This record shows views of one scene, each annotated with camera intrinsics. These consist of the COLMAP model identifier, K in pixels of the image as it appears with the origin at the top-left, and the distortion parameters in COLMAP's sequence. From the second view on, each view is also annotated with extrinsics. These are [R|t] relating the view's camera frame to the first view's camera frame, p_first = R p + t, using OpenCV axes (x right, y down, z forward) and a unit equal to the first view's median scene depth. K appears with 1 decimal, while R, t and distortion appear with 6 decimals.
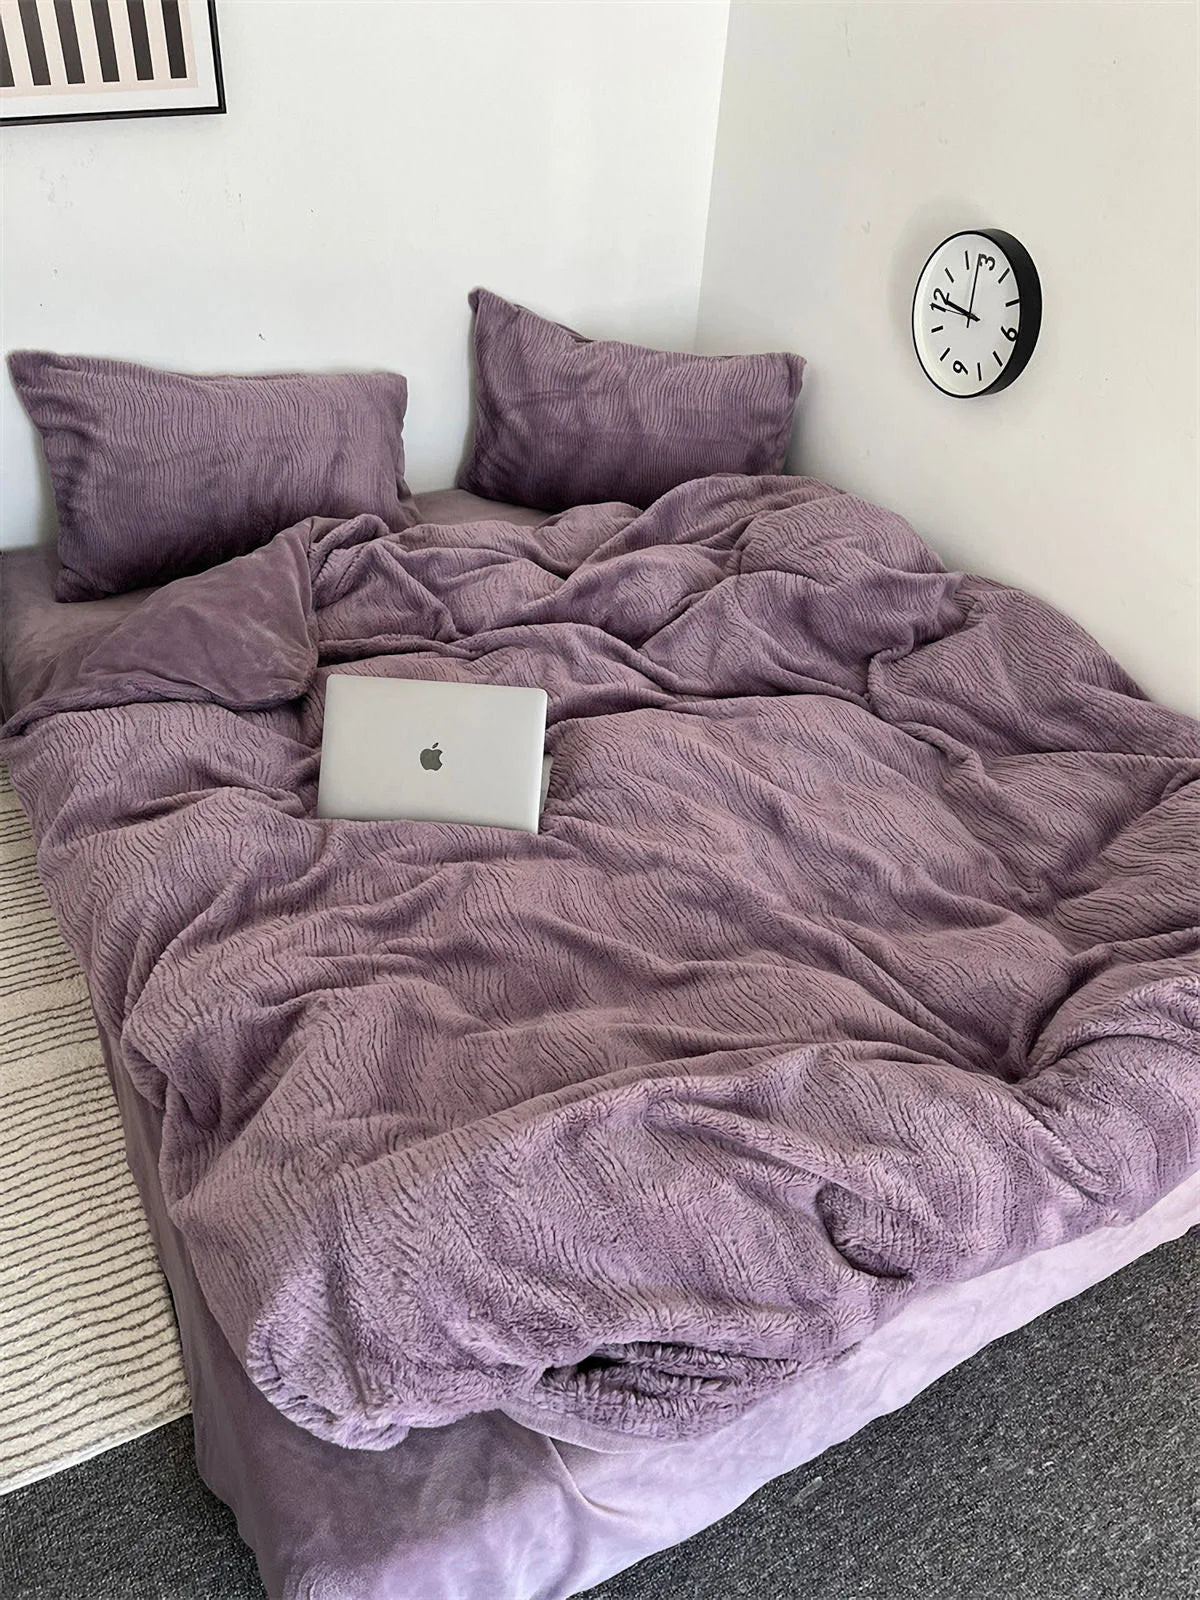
lens RADIAL K [[1262.7, 0, 616.2], [0, 1262.7, 808.5], [0, 0, 1]] dist [0.044424, -0.062011]
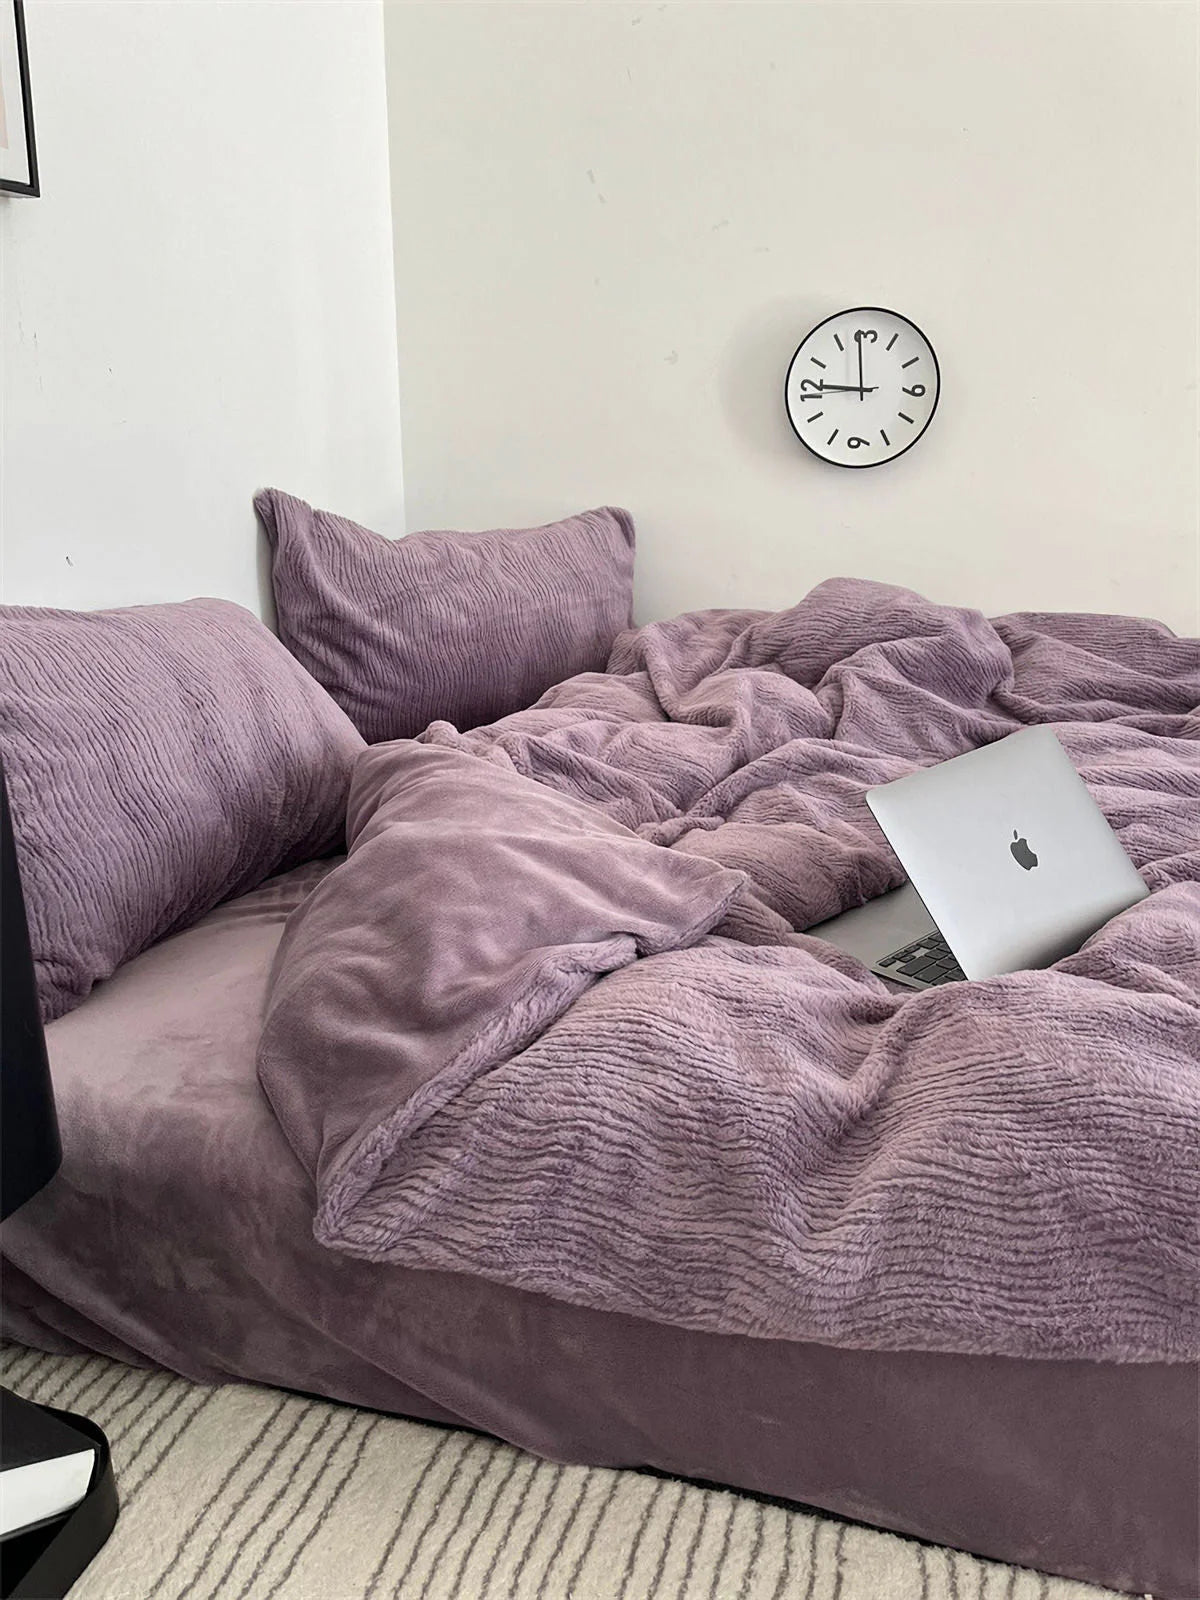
lens RADIAL K [[1235.5, 0, 625.8], [0, 1235.5, 796.4], [0, 0, 1]] dist [0.052645, -0.087858]
pose [[0.650560, -0.275552, 0.707702, -0.632897], [0.495798, 0.859978, -0.120923, -0.073983], [-0.575288, 0.429545, 0.696085, 0.534002]]
